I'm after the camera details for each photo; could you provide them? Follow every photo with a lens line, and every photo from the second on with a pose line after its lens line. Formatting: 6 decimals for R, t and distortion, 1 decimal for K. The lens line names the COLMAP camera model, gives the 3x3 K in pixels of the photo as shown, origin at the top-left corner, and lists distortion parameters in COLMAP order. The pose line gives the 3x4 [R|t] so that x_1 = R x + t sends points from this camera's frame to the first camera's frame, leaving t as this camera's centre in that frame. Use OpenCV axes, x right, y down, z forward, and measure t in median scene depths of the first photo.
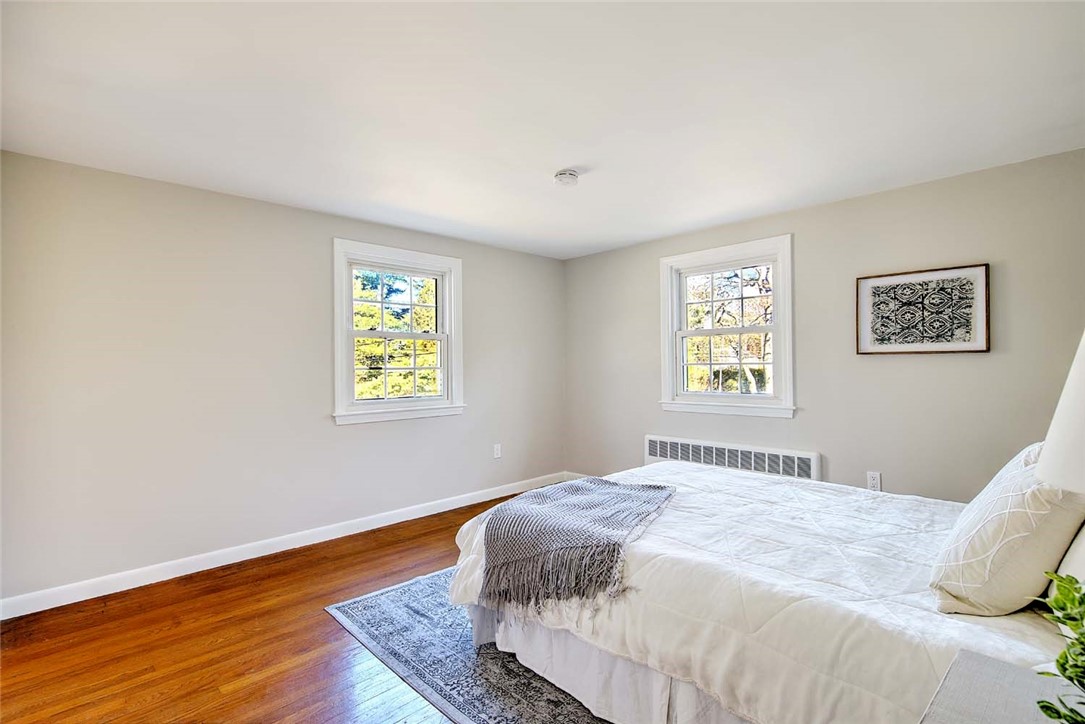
lens RADIAL K [[502.1, 0, 542.8], [0, 502.1, 364.5], [0, 0, 1]] dist [0.004967, -0.000297]
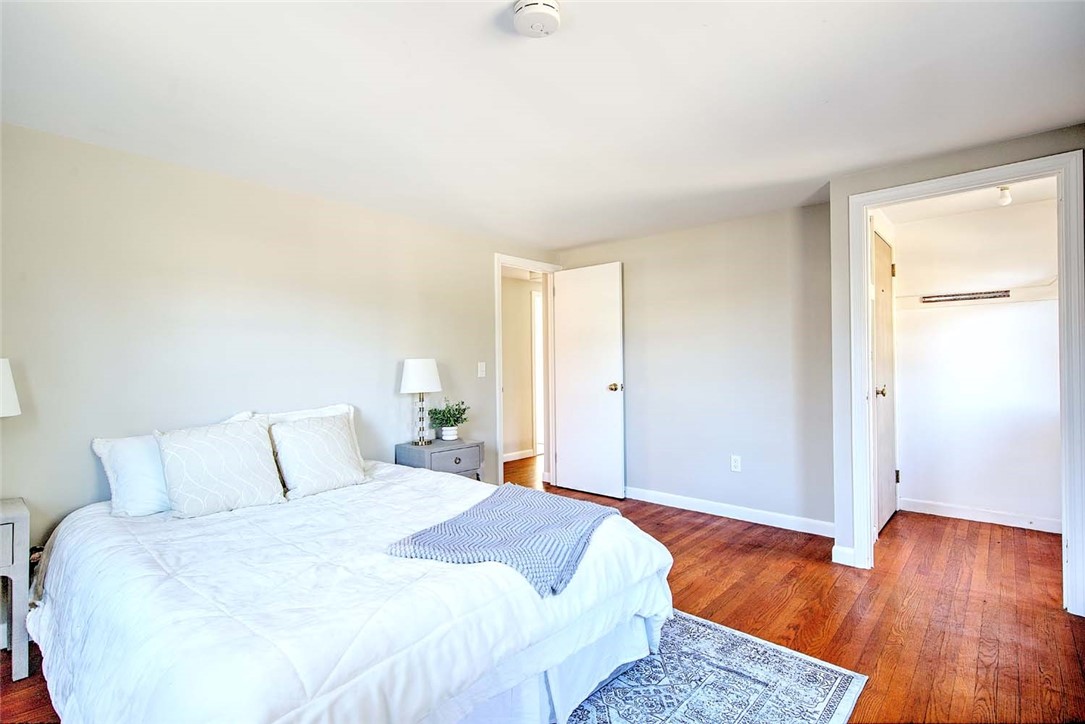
lens RADIAL K [[502.1, 0, 542.1], [0, 502.1, 364.0], [0, 0, 1]] dist [0.004967, -0.000297]
pose [[-0.998305, 0.018041, -0.055334, 0.089528], [0.018627, 0.999776, -0.010094, 0.013391], [0.055140, -0.011107, -0.998417, 1.765015]]
